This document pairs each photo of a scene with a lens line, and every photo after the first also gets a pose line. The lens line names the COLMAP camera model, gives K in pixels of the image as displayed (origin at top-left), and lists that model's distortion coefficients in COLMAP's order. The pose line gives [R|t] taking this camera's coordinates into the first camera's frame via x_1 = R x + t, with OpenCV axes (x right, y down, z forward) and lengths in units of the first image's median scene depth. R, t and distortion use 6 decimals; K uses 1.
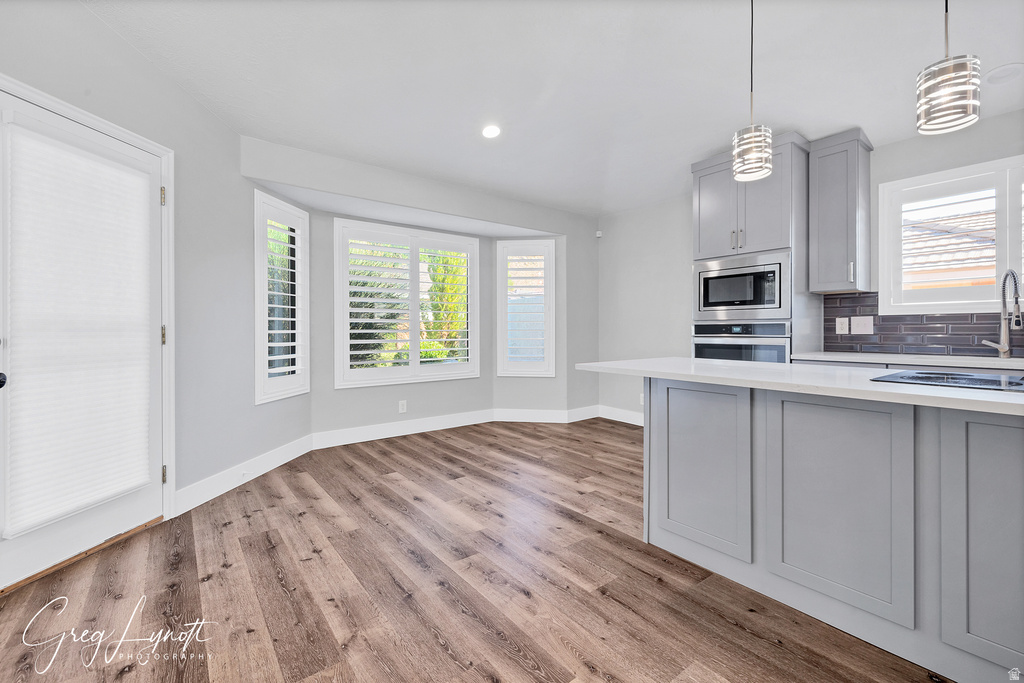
lens RADIAL K [[442.4, 0, 513.8], [0, 442.4, 328.3], [0, 0, 1]] dist [0.003516, 0.000219]
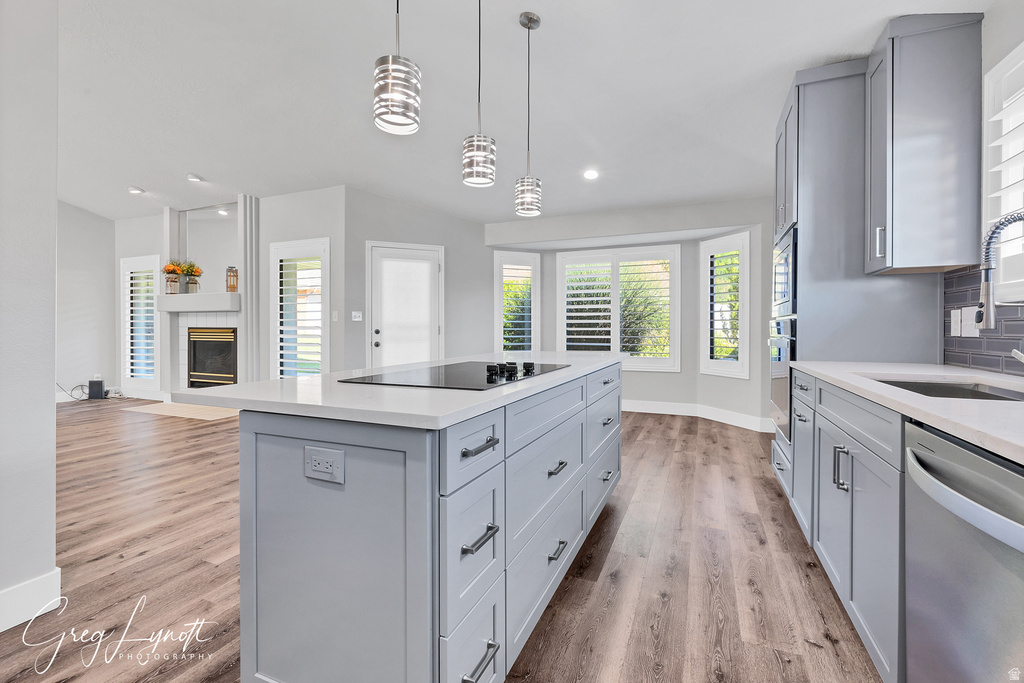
lens RADIAL K [[442.4, 0, 516.5], [0, 442.4, 330.7], [0, 0, 1]] dist [0.003516, 0.000219]
pose [[0.486324, 0.006866, -0.873752, 1.197959], [-0.000375, 0.999971, 0.007649, 0.000854], [0.873779, -0.003392, 0.486312, 0.227800]]
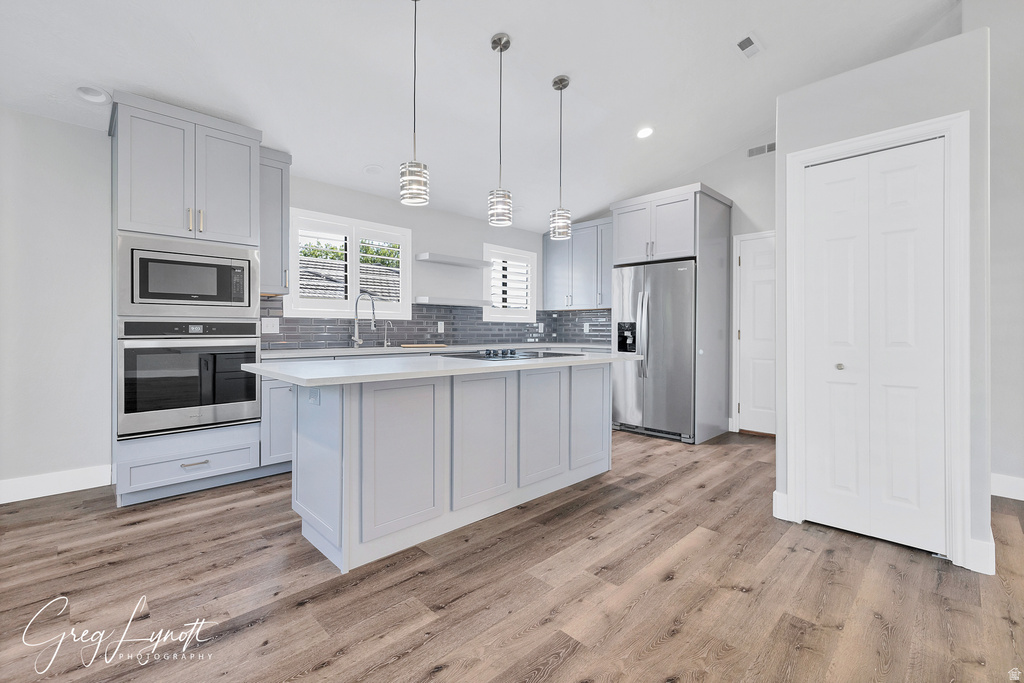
lens RADIAL K [[442.4, 0, 516.1], [0, 442.4, 339.4], [0, 0, 1]] dist [0.003516, 0.000219]
pose [[-0.122537, -0.021285, 0.992236, -0.482448], [-0.005848, 0.999768, 0.020725, 0.001340], [-0.992447, -0.003263, -0.122633, 0.619971]]
